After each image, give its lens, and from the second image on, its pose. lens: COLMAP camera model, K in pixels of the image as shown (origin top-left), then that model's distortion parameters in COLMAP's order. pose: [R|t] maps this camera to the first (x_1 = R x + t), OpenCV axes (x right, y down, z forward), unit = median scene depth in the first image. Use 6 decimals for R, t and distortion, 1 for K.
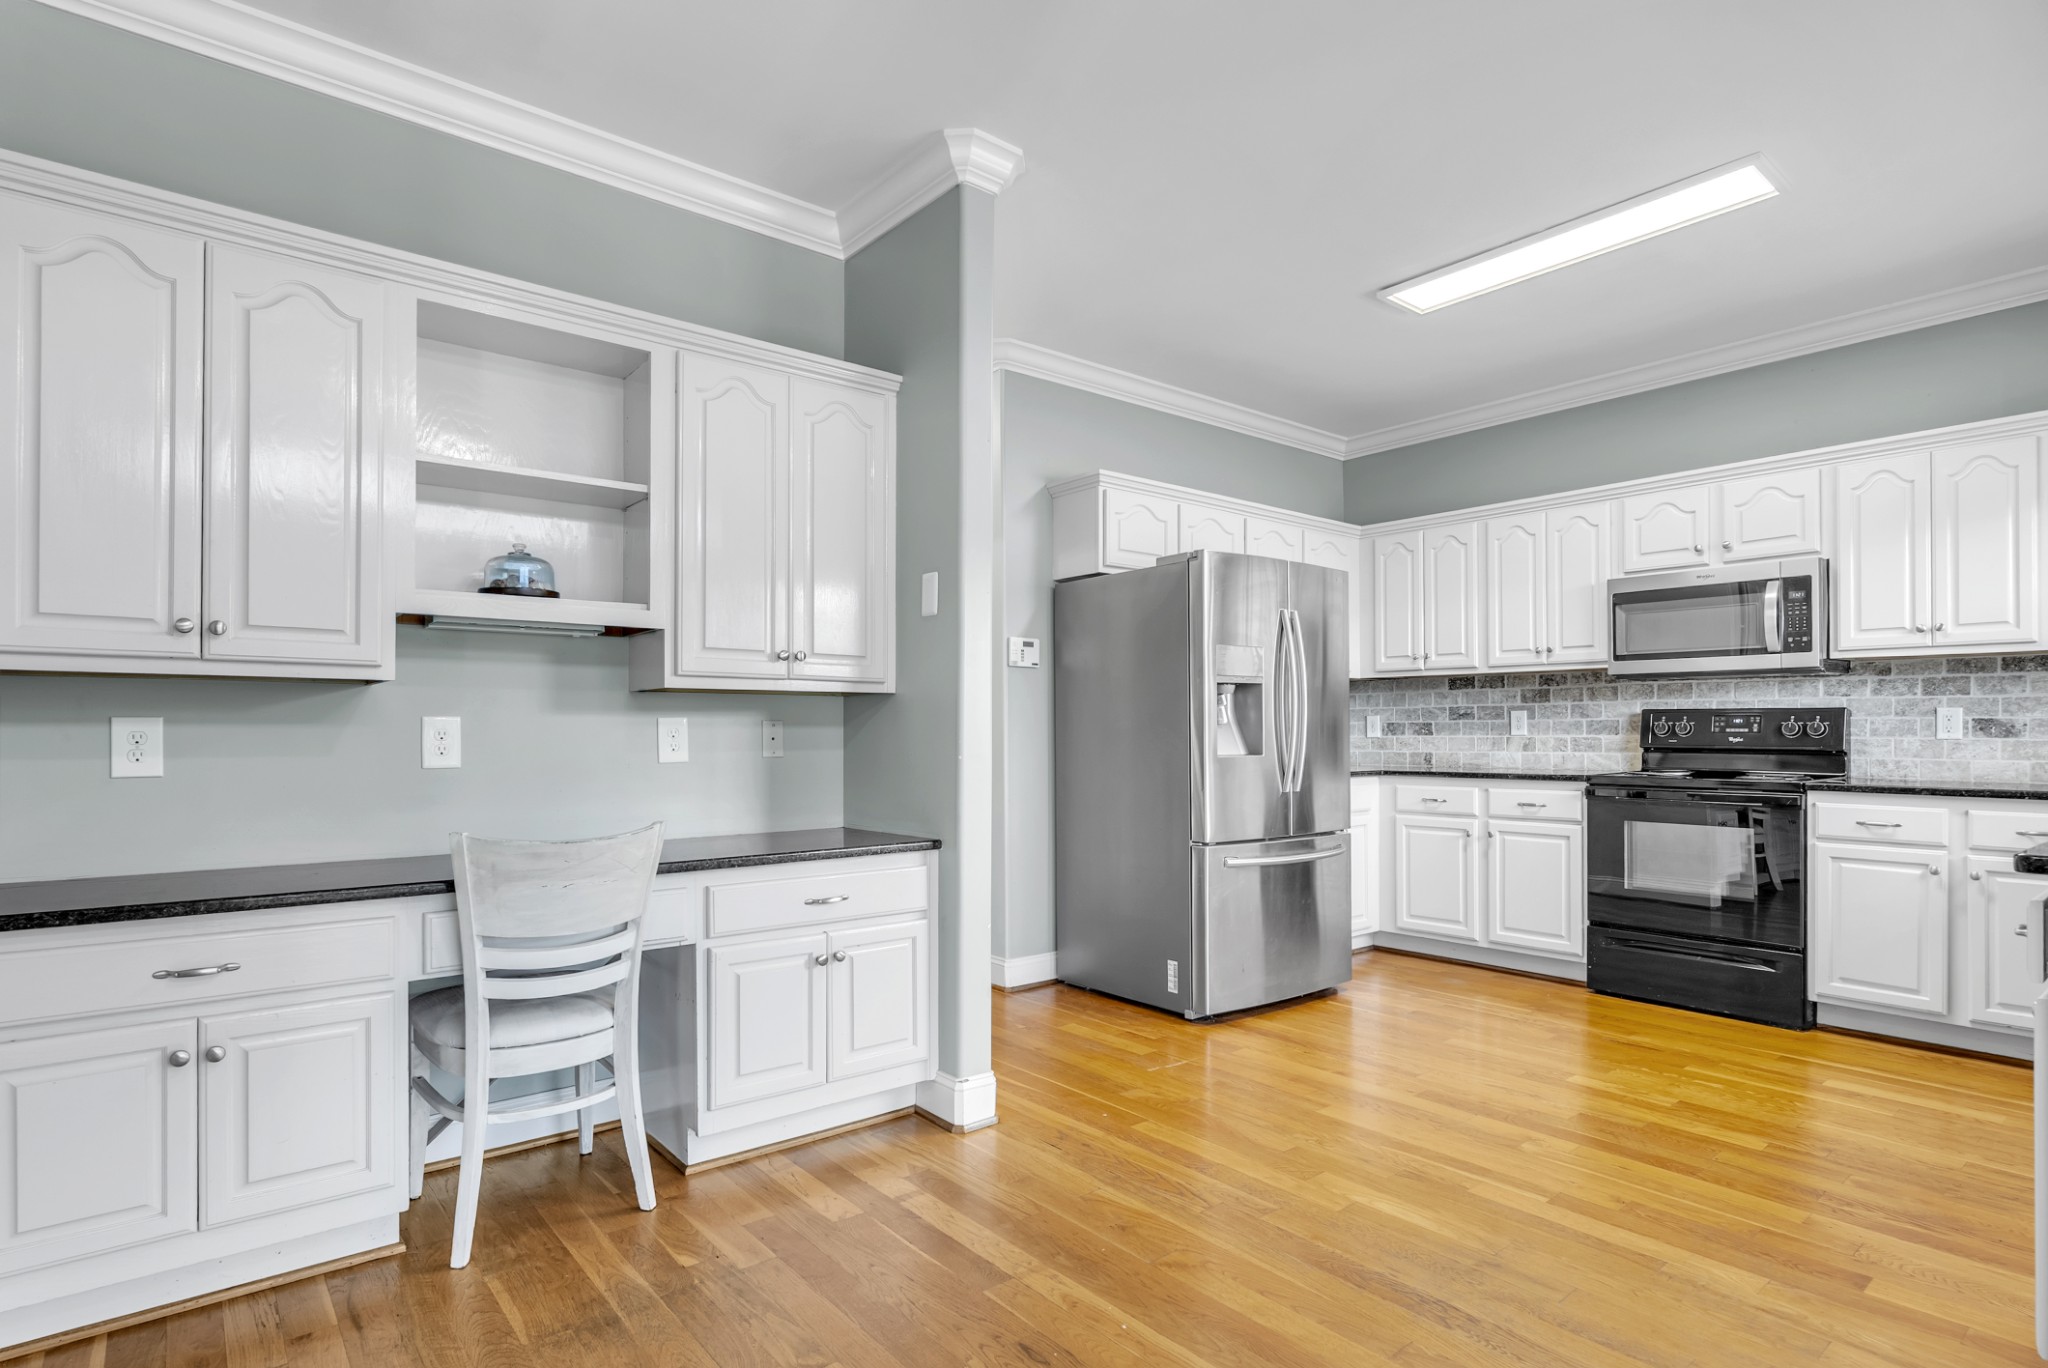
lens RADIAL K [[1056.1, 0, 1034.6], [0, 1056.1, 722.2], [0, 0, 1]] dist [0.000665, -0.001346]
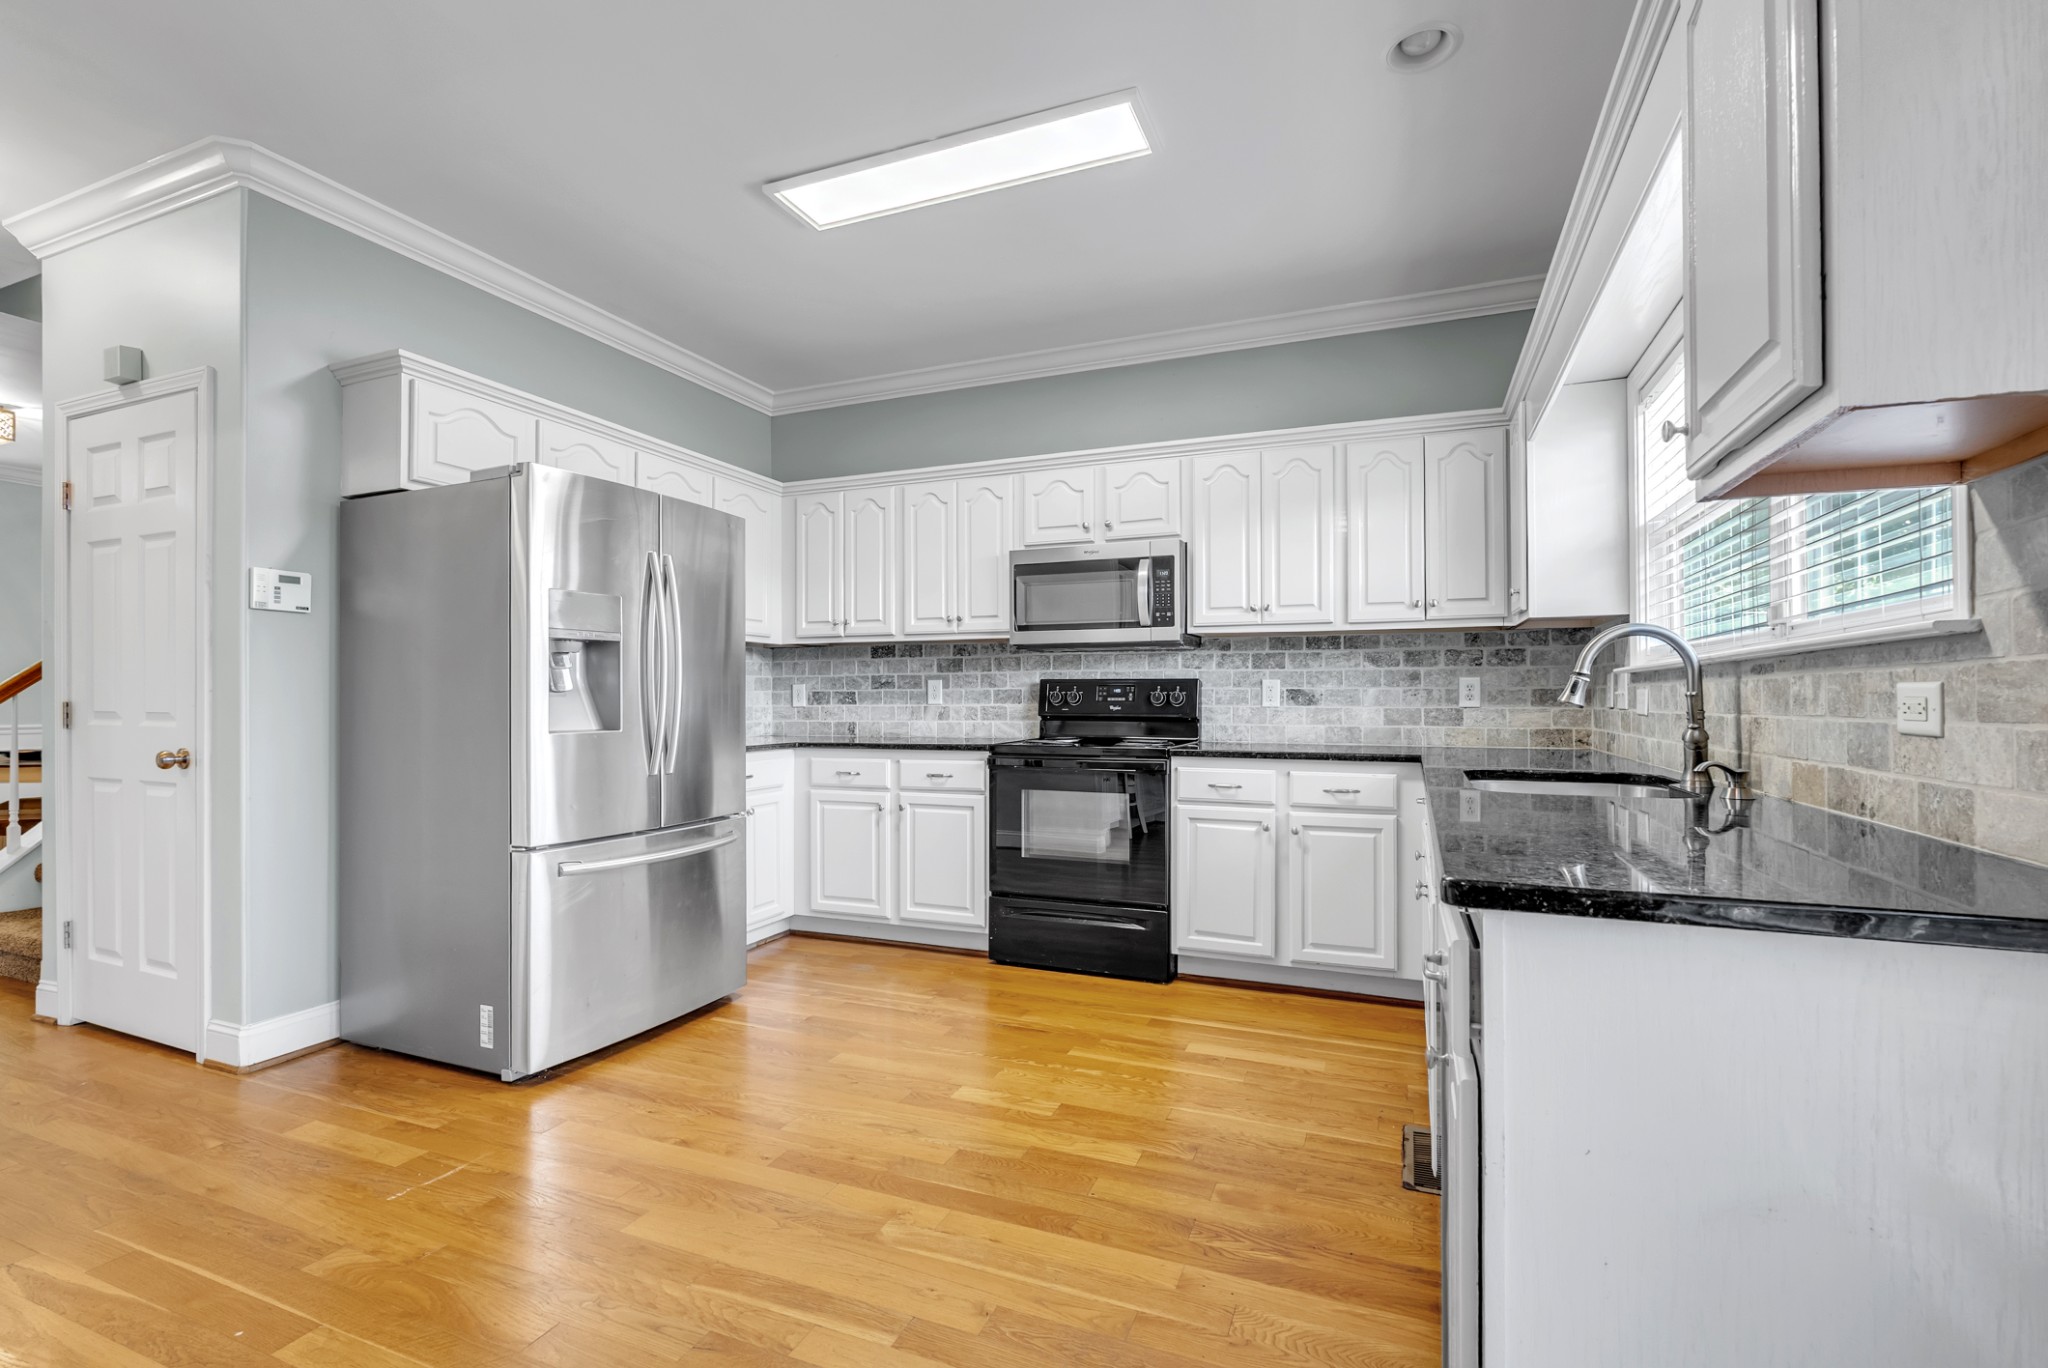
lens RADIAL K [[923.4, 0, 1029.1], [0, 923.4, 686.9], [0, 0, 1]] dist [-0.010648, -0.000037]
pose [[0.882069, 0.006010, 0.471082, 0.152111], [-0.003449, 0.999974, -0.006300, 0.001414], [-0.471108, 0.003932, 0.882067, 0.224573]]
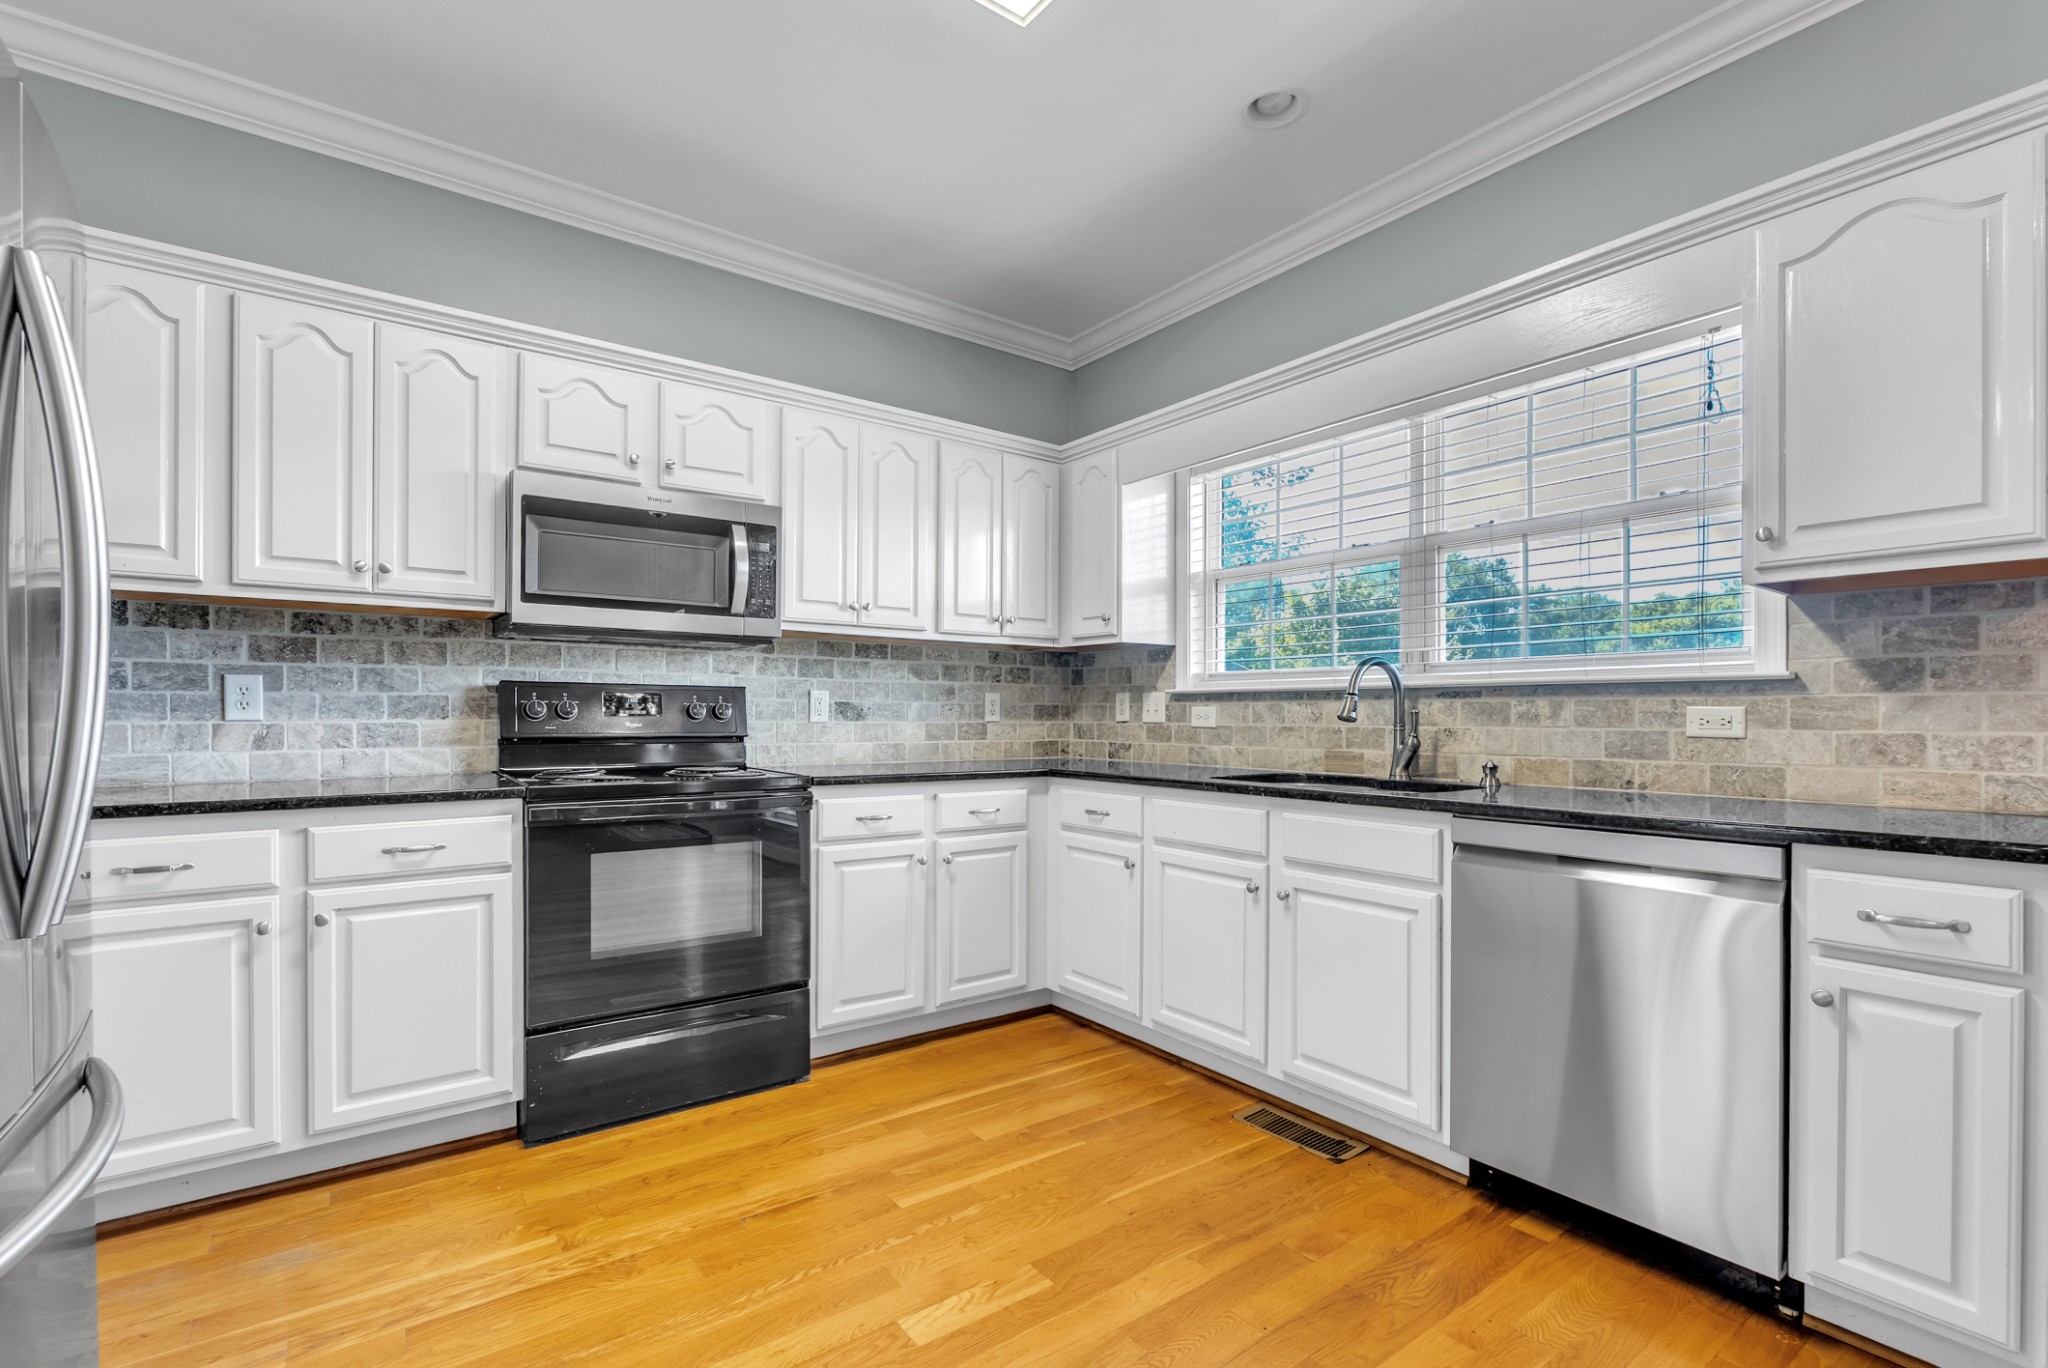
lens RADIAL K [[923.4, 0, 1037.9], [0, 923.4, 714.5], [0, 0, 1]] dist [-0.010648, -0.000037]
pose [[0.052780, 0.000468, 0.998606, 0.018915], [-0.011663, 0.999932, 0.000148, 0.005852], [-0.998538, -0.011655, 0.052781, 0.707870]]
